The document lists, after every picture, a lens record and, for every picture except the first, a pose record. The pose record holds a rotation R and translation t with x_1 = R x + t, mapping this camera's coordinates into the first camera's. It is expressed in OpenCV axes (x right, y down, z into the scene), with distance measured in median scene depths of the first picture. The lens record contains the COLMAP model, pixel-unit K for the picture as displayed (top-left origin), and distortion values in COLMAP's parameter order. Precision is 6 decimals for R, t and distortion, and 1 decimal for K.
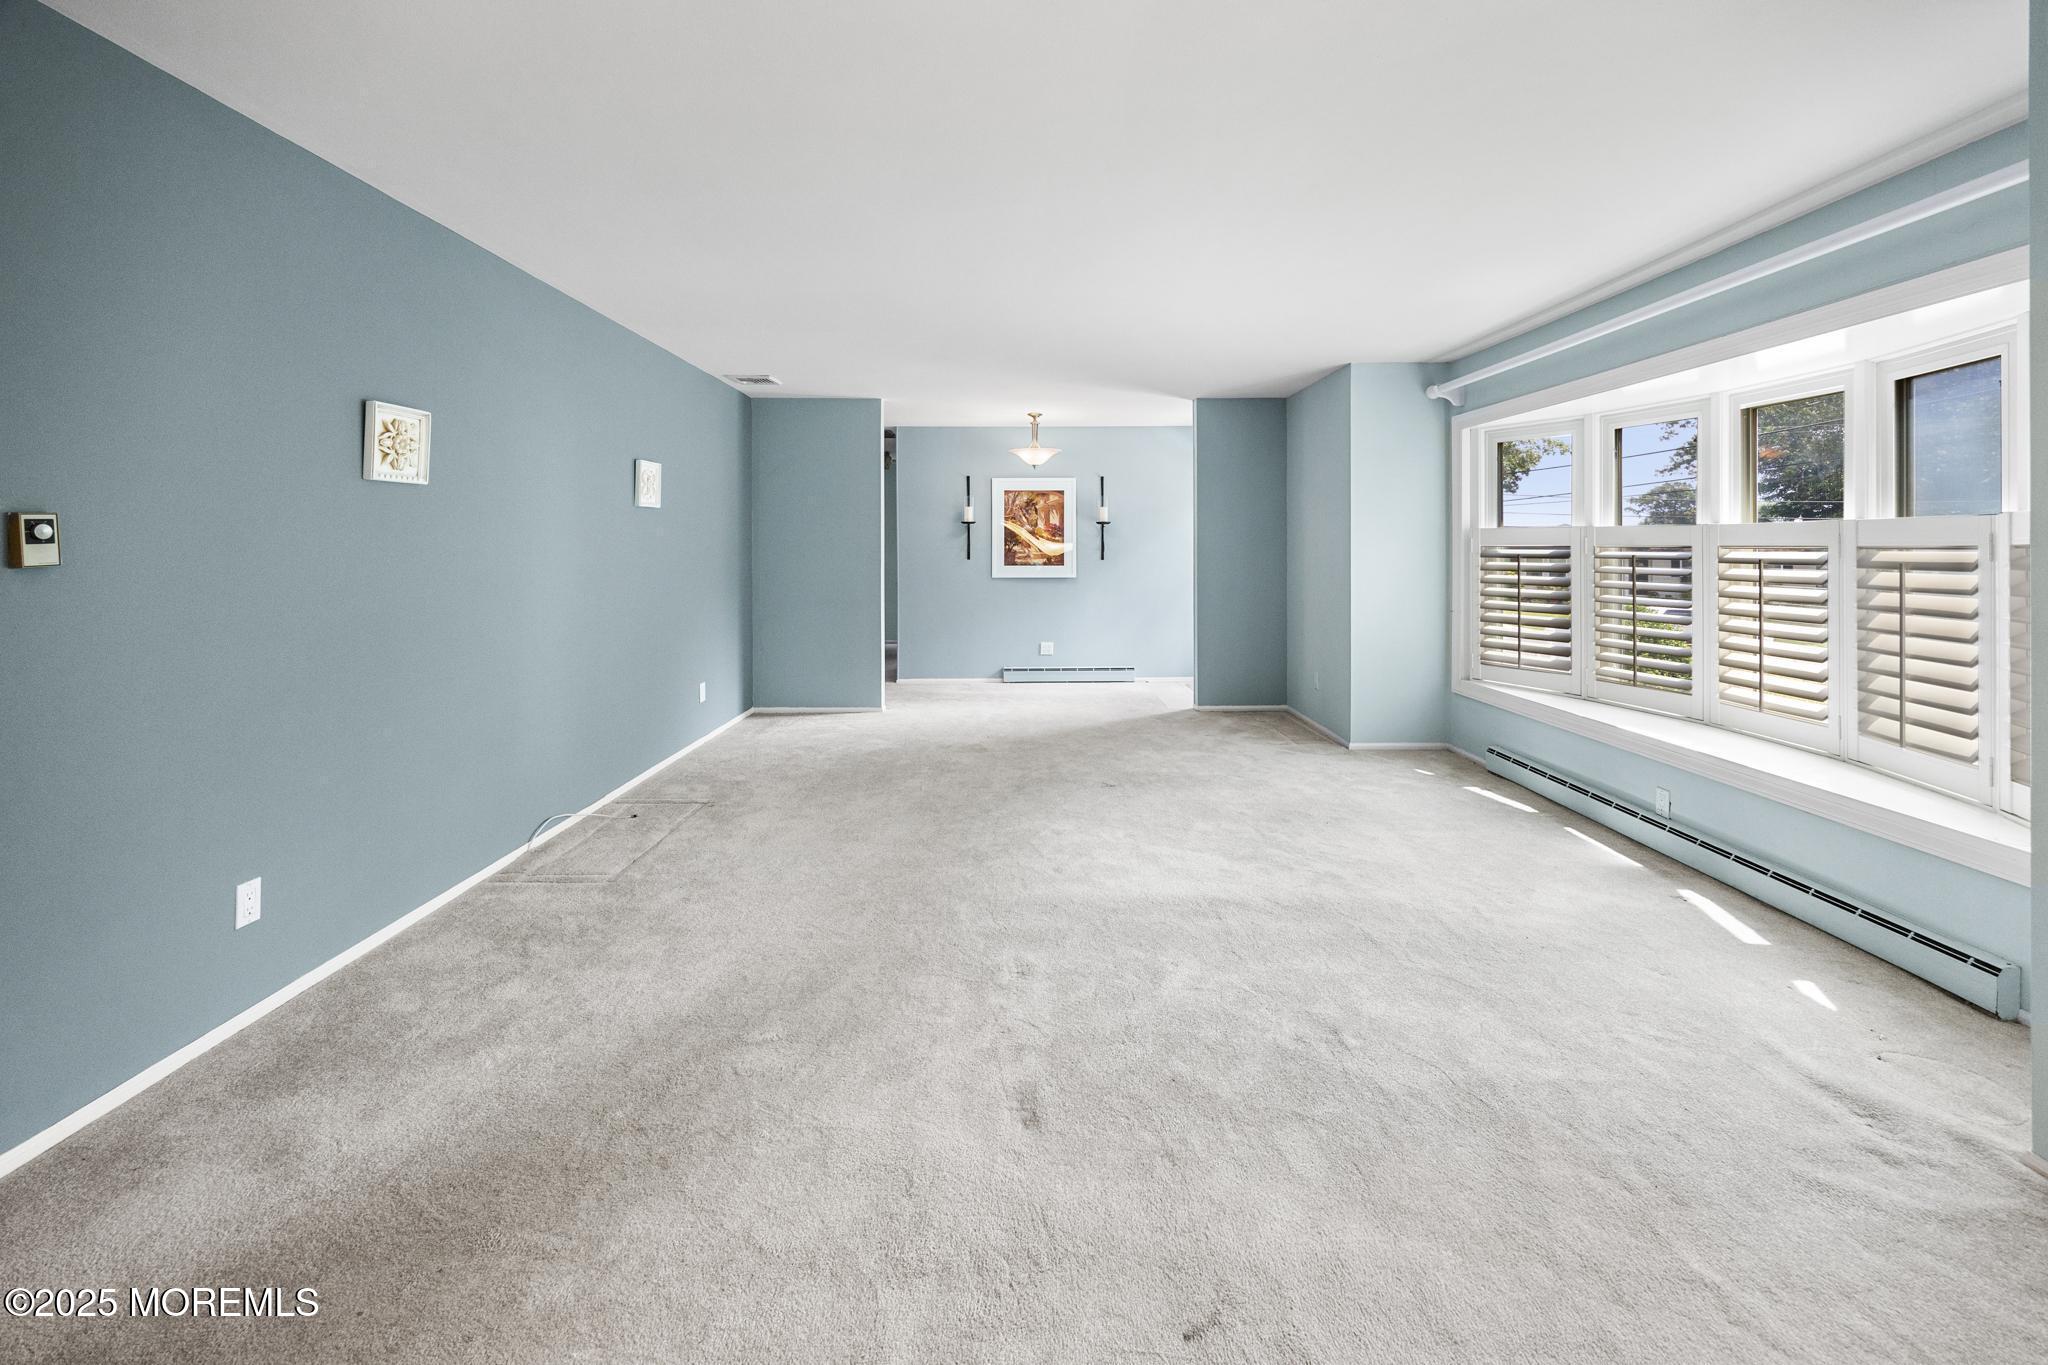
lens RADIAL K [[838.4, 0, 1029.9], [0, 838.4, 551.8], [0, 0, 1]] dist [-0.002341, 0.000754]
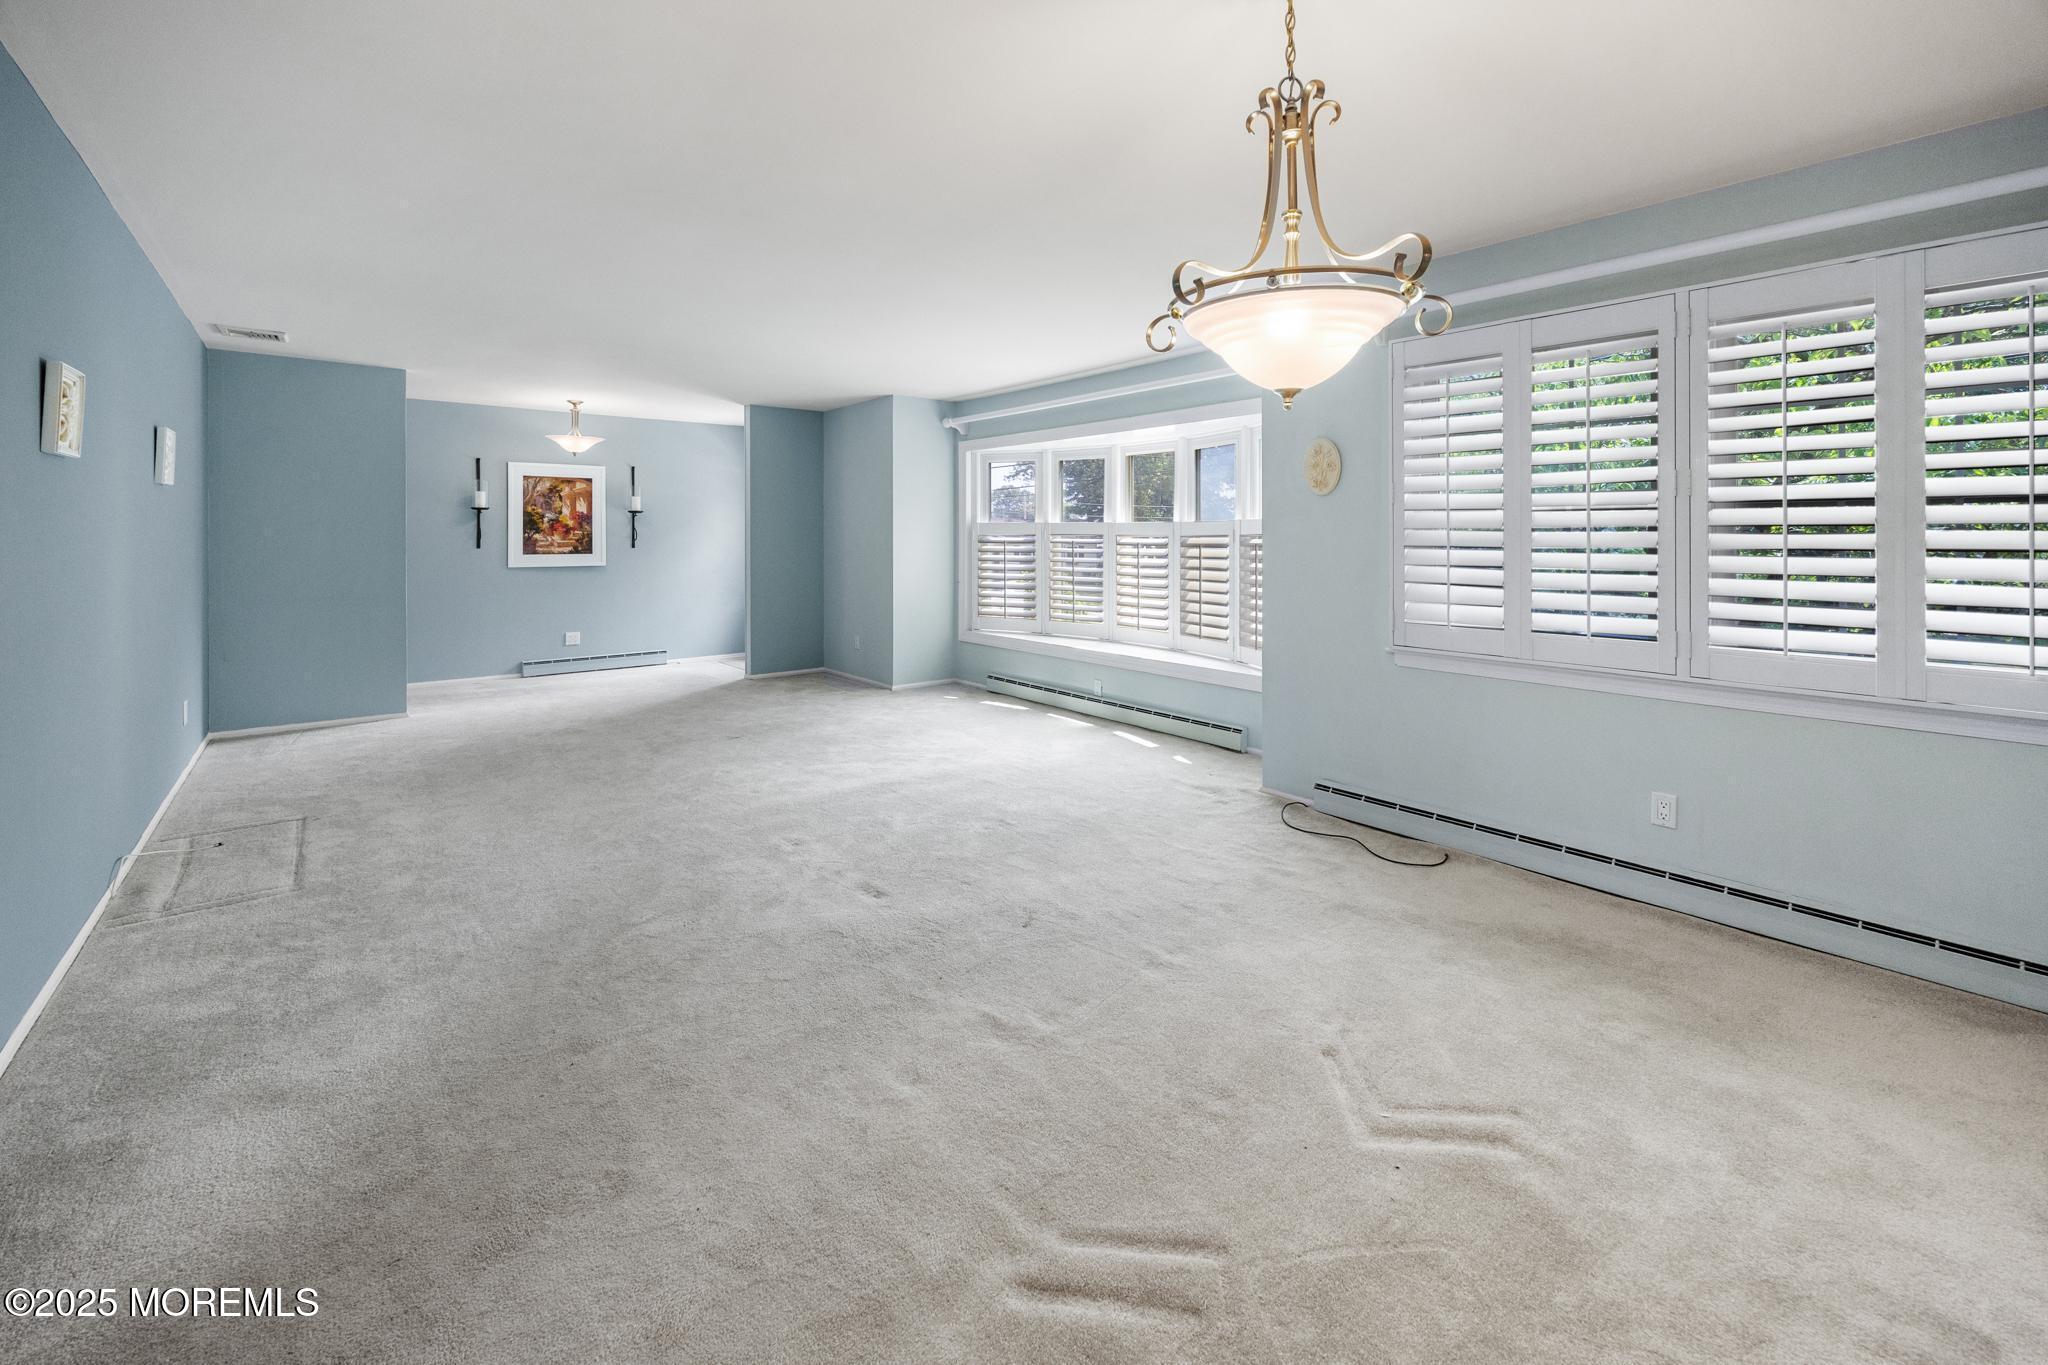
lens RADIAL K [[838.4, 0, 1024.7], [0, 838.4, 541.3], [0, 0, 1]] dist [-0.002341, 0.000754]
pose [[0.778364, -0.001608, 0.627811, -0.335684], [0.001507, 0.999999, 0.000693, 0.003136], [-0.627812, 0.000407, 0.778365, -0.177702]]
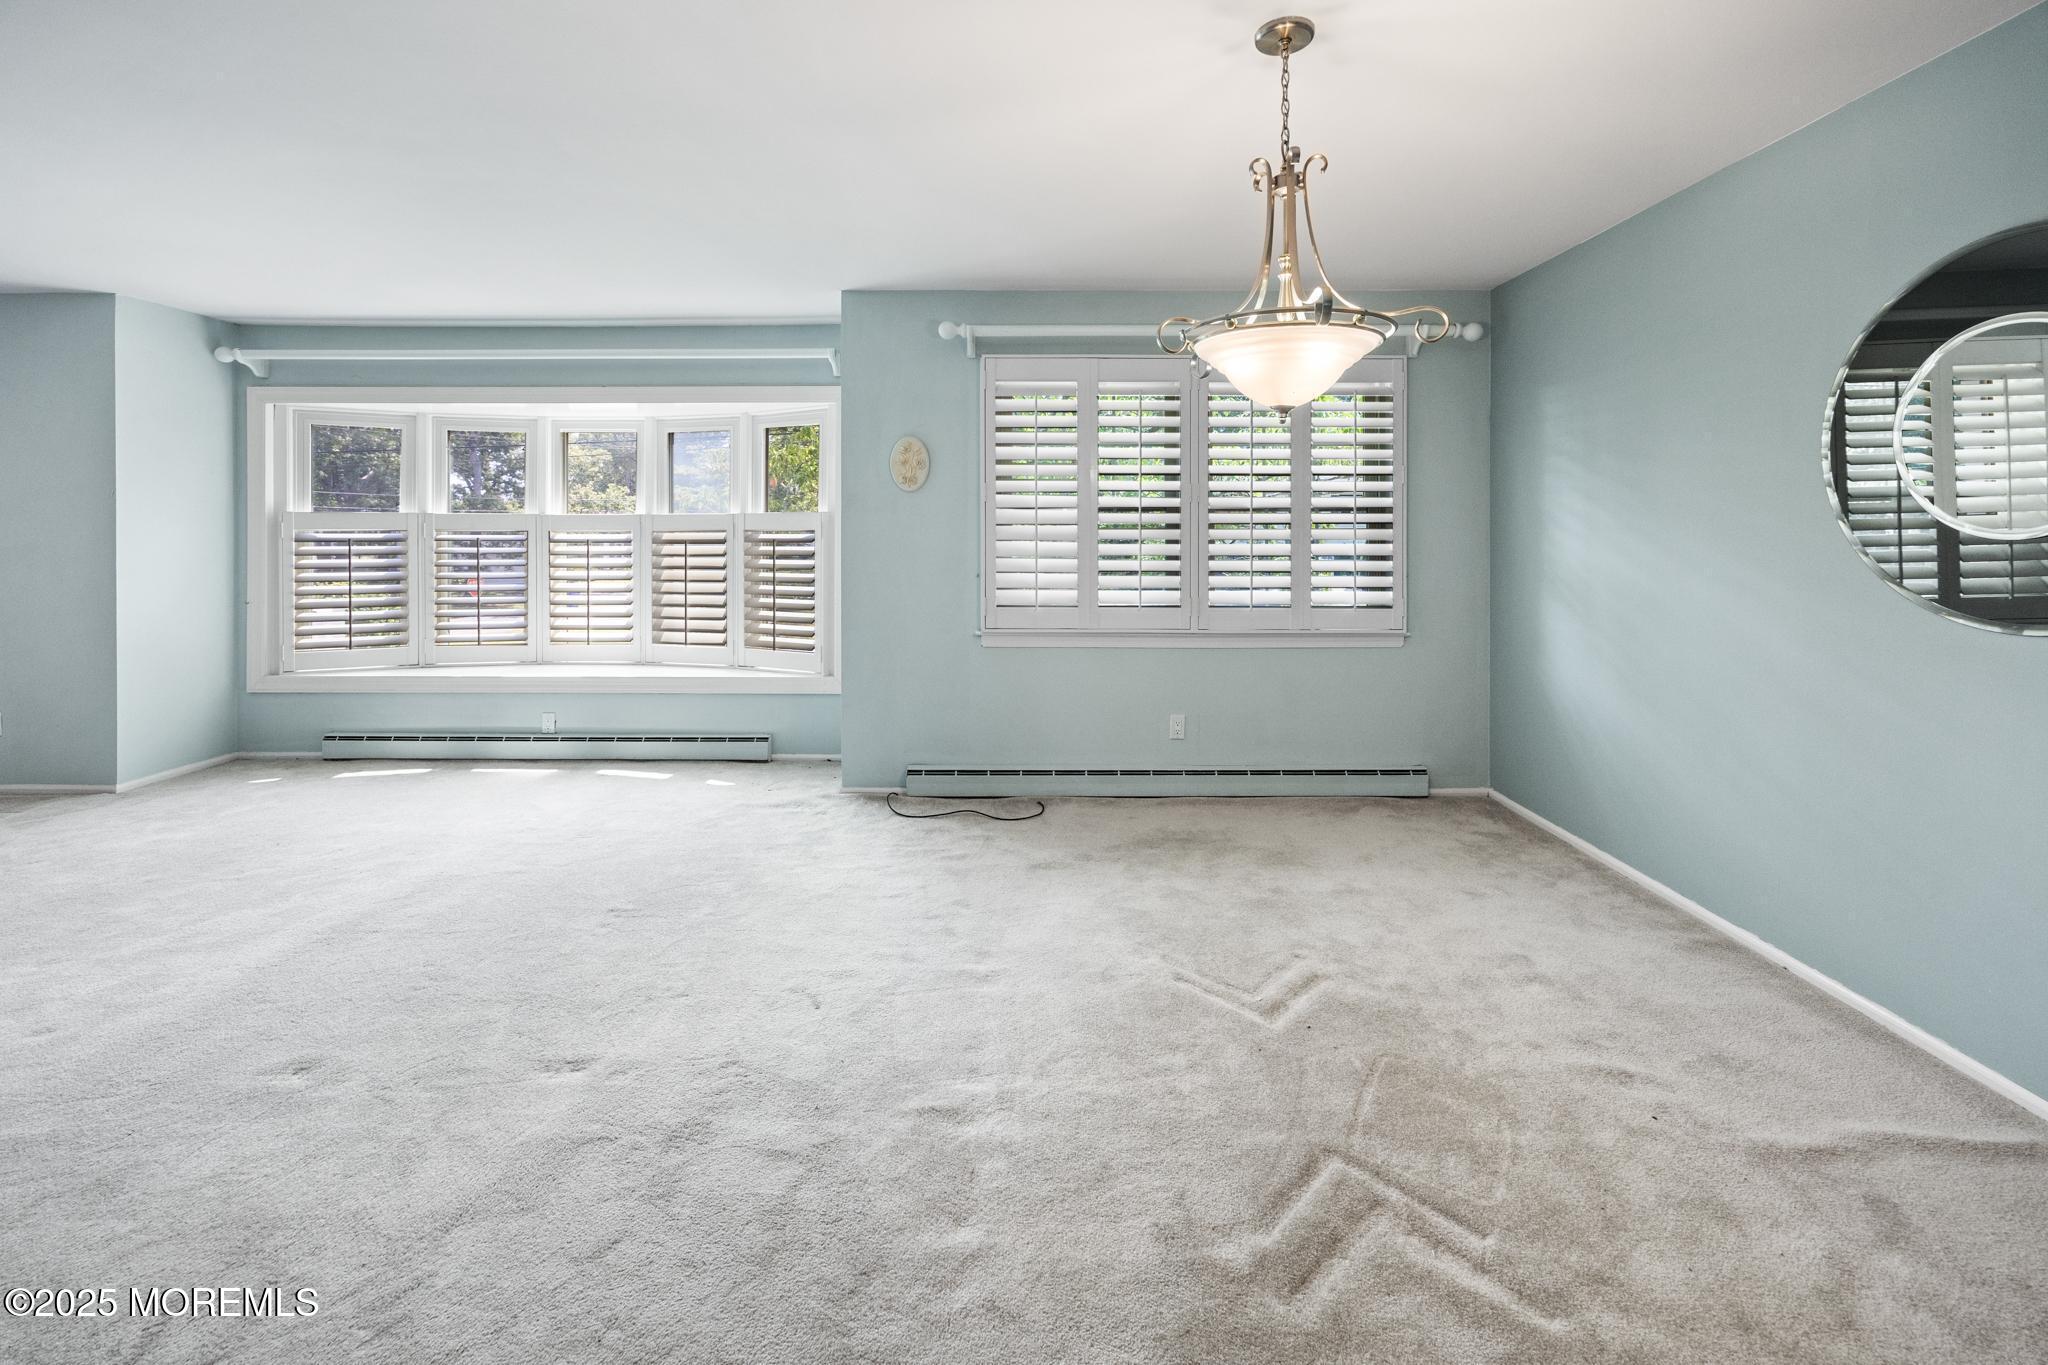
lens RADIAL K [[838.4, 0, 1025.1], [0, 838.4, 533.7], [0, 0, 1]] dist [-0.002341, 0.000754]
pose [[0.016659, -0.001511, 0.999860, -0.454092], [0.006658, 0.999977, 0.001400, 0.001420], [-0.999839, 0.006633, 0.016669, 0.174726]]
